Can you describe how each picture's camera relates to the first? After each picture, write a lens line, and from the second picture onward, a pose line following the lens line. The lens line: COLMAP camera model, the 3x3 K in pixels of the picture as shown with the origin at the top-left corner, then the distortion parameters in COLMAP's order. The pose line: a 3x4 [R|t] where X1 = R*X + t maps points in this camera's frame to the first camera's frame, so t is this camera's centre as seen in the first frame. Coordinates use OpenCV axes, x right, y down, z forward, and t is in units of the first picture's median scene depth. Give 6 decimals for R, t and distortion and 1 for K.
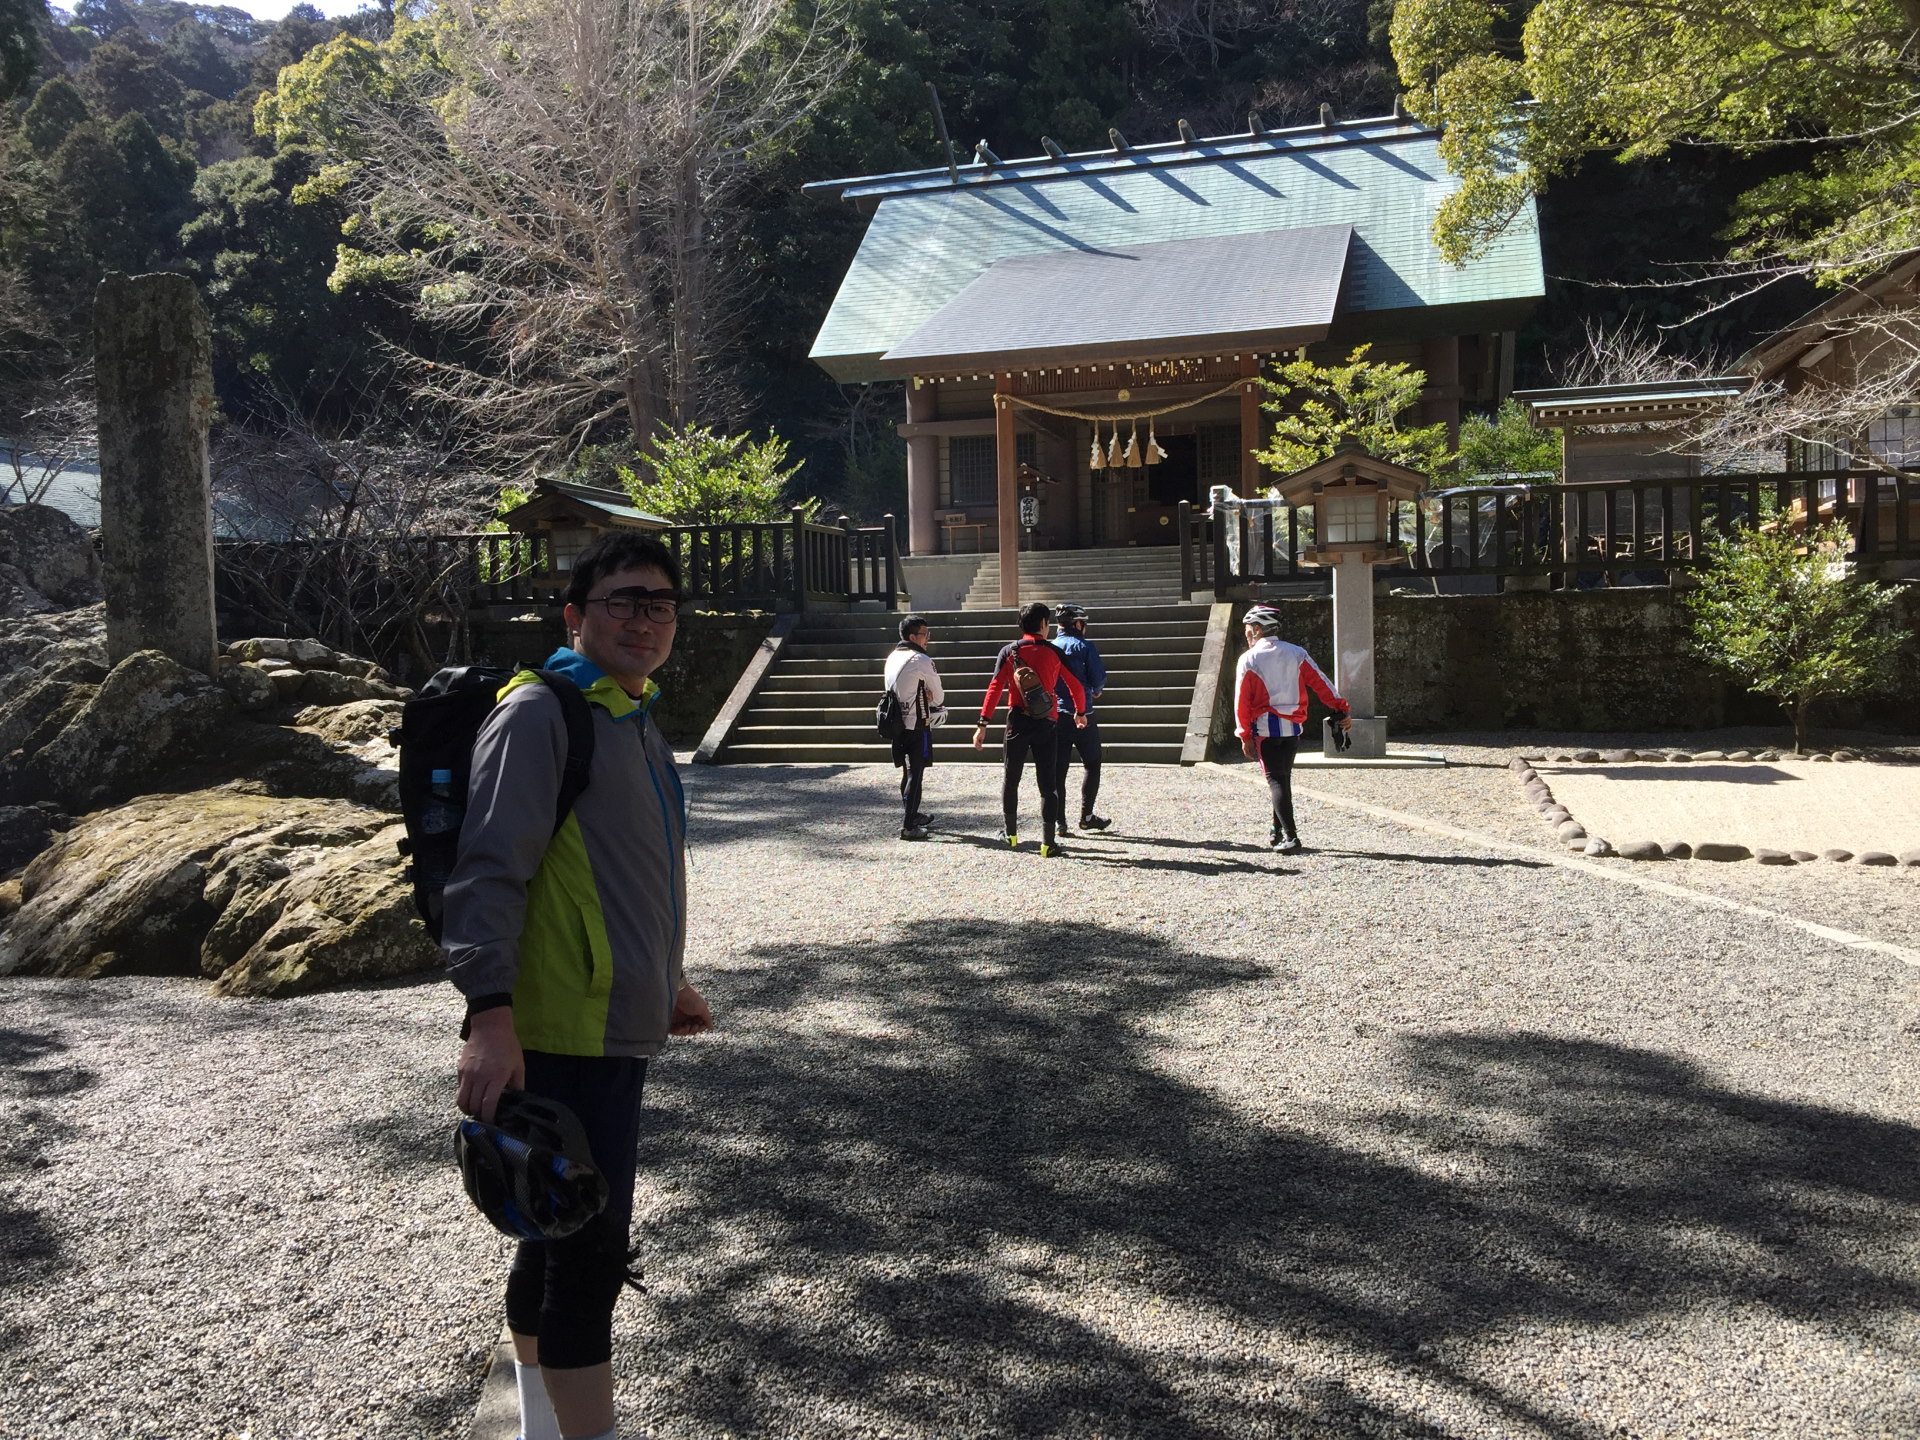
lens RADIAL K [[1590.4, 0, 964.2], [0, 1590.4, 714.2], [0, 0, 1]] dist [0.036669, -0.002049]
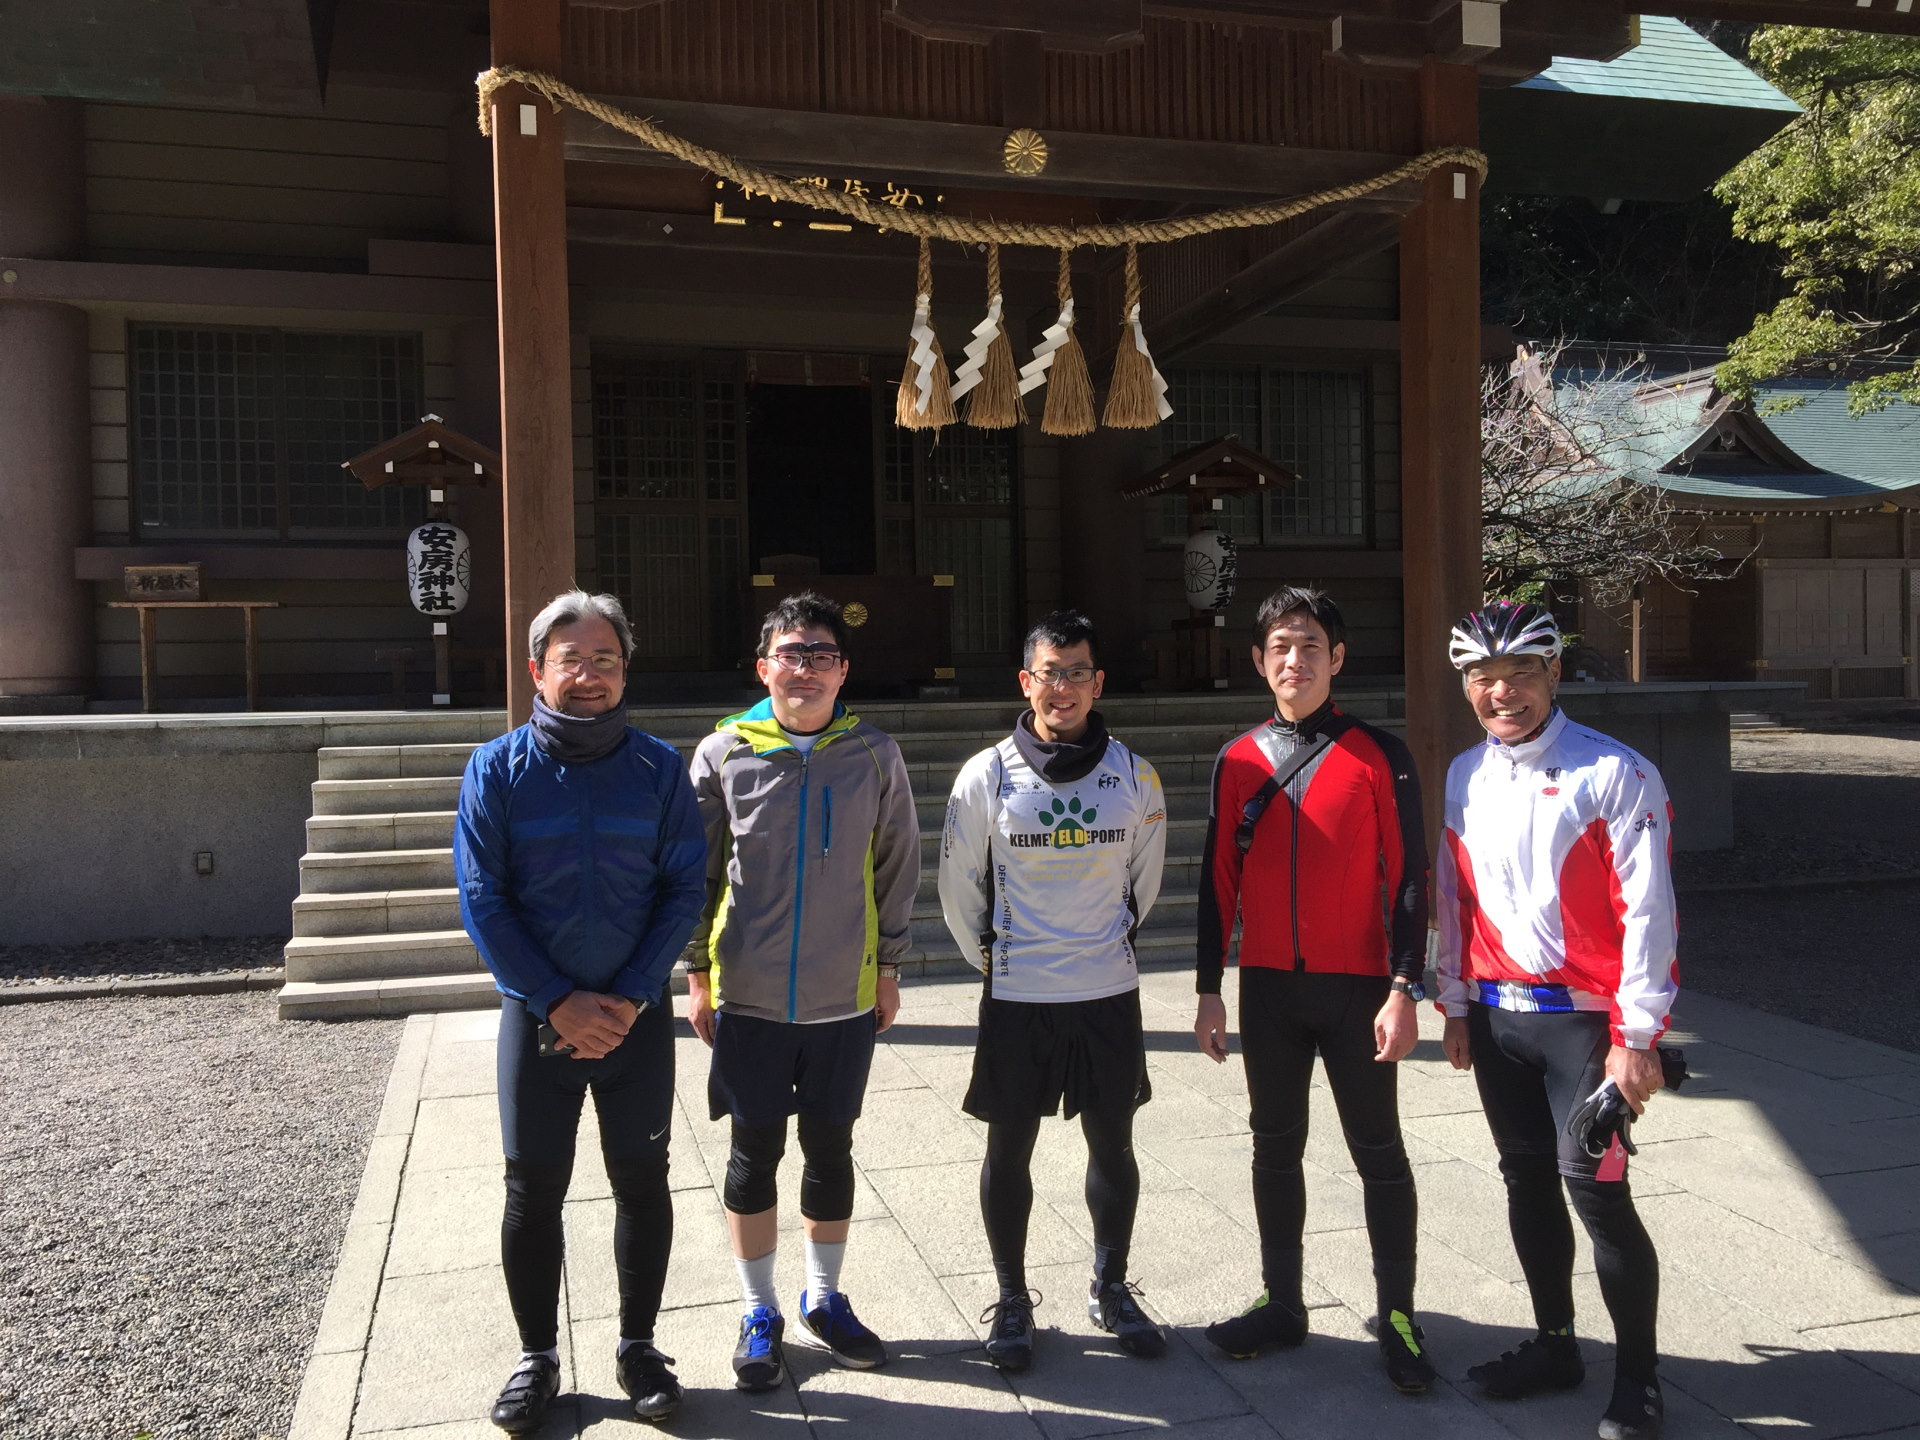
lens RADIAL K [[1590.4, 0, 949.7], [0, 1590.4, 715.4], [0, 0, 1]] dist [0.036669, -0.002049]
pose [[0.853146, -0.005218, 0.521645, -0.045231], [0.020925, 0.999488, -0.024225, -0.103238], [-0.521252, 0.031583, 0.852818, 0.788578]]
